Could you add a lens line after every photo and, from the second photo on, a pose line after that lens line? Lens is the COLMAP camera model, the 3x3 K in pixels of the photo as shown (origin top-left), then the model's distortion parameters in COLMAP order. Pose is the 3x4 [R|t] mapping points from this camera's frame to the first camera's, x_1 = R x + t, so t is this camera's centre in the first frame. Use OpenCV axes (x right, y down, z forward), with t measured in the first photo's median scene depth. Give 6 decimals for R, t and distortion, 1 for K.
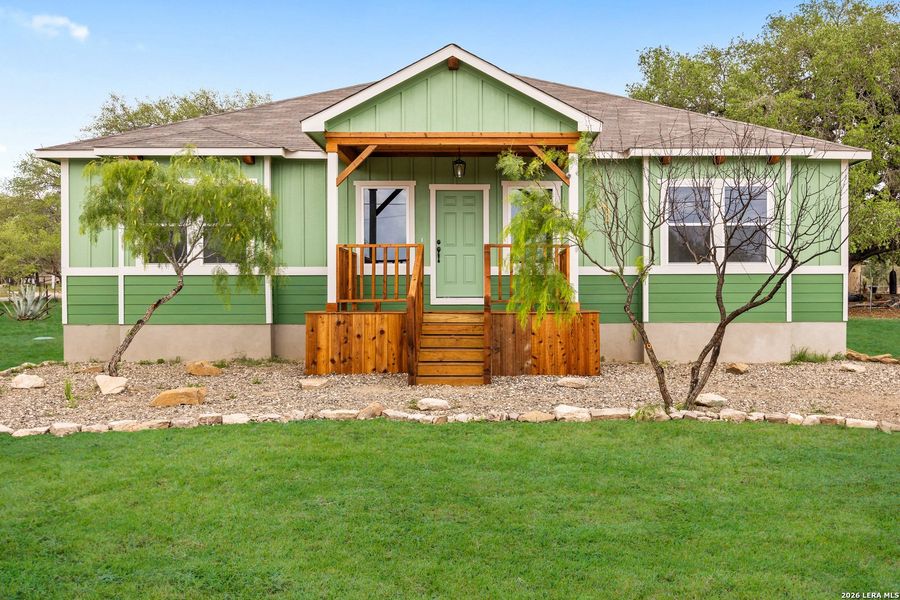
lens RADIAL K [[768.1, 0, 449.9], [0, 768.1, 298.8], [0, 0, 1]] dist [0.029701, 0.011437]
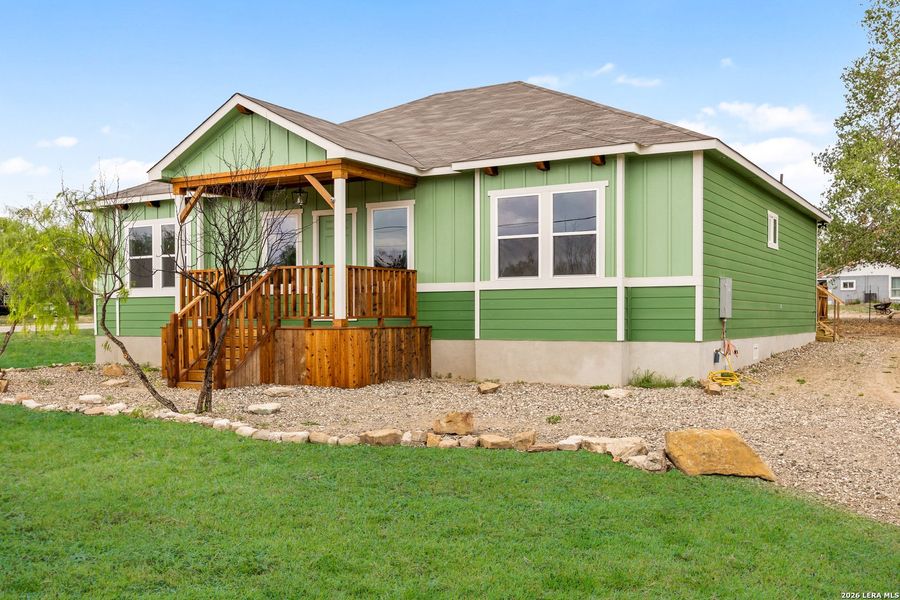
lens RADIAL K [[895.6, 0, 450.1], [0, 895.6, 307.9], [0, 0, 1]] dist [0.057455, 0.000000]
pose [[0.861056, -0.006259, -0.508472, 0.798585], [0.003337, 0.999972, -0.006658, -0.001756], [0.508499, 0.004036, 0.861053, 0.007192]]
